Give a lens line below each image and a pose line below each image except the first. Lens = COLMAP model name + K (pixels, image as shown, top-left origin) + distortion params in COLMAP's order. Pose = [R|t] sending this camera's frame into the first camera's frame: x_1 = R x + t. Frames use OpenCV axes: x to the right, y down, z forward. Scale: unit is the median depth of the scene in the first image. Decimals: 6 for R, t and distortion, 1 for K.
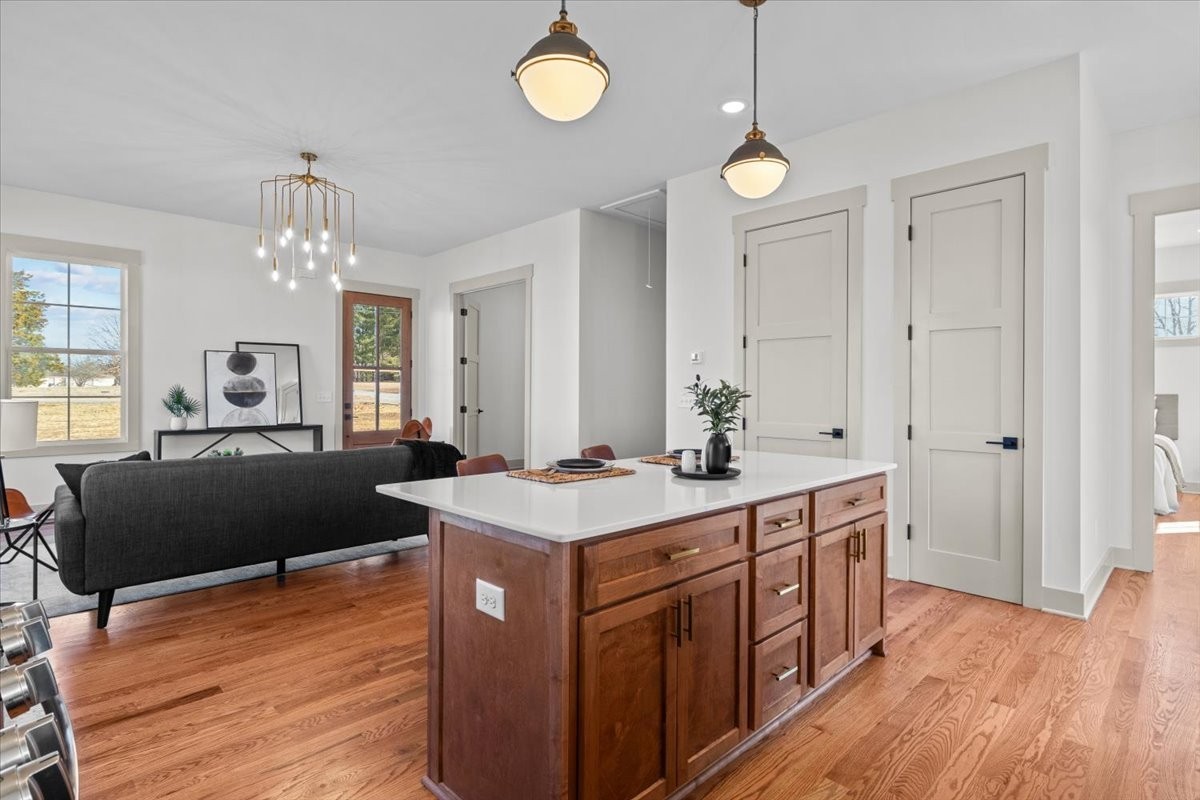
lens RADIAL K [[606.2, 0, 605.5], [0, 606.2, 394.5], [0, 0, 1]] dist [-0.012769, 0.001202]
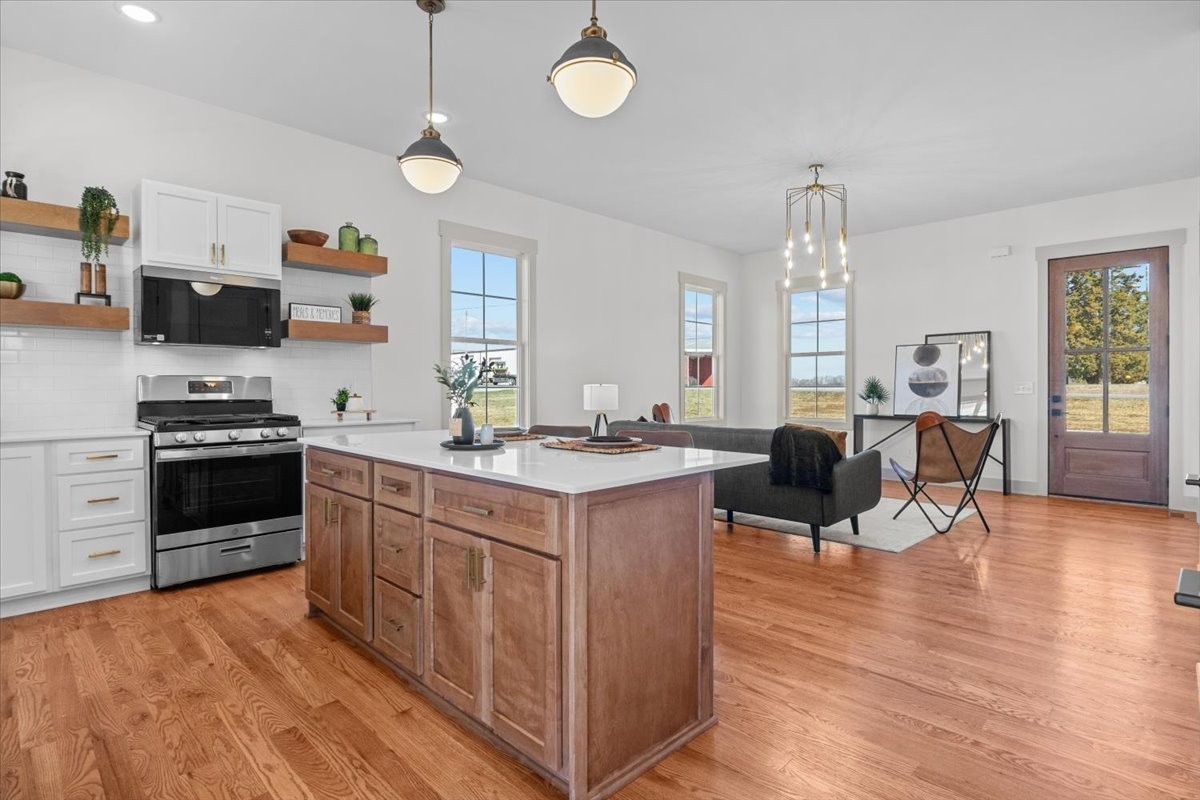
lens RADIAL K [[606.2, 0, 608.1], [0, 606.2, 392.0], [0, 0, 1]] dist [-0.012769, 0.001202]
pose [[0.006507, 0.006507, -0.999958, 0.473149], [-0.006872, 0.999956, 0.006462, 0.009650], [0.999955, 0.006830, 0.006551, 0.468921]]
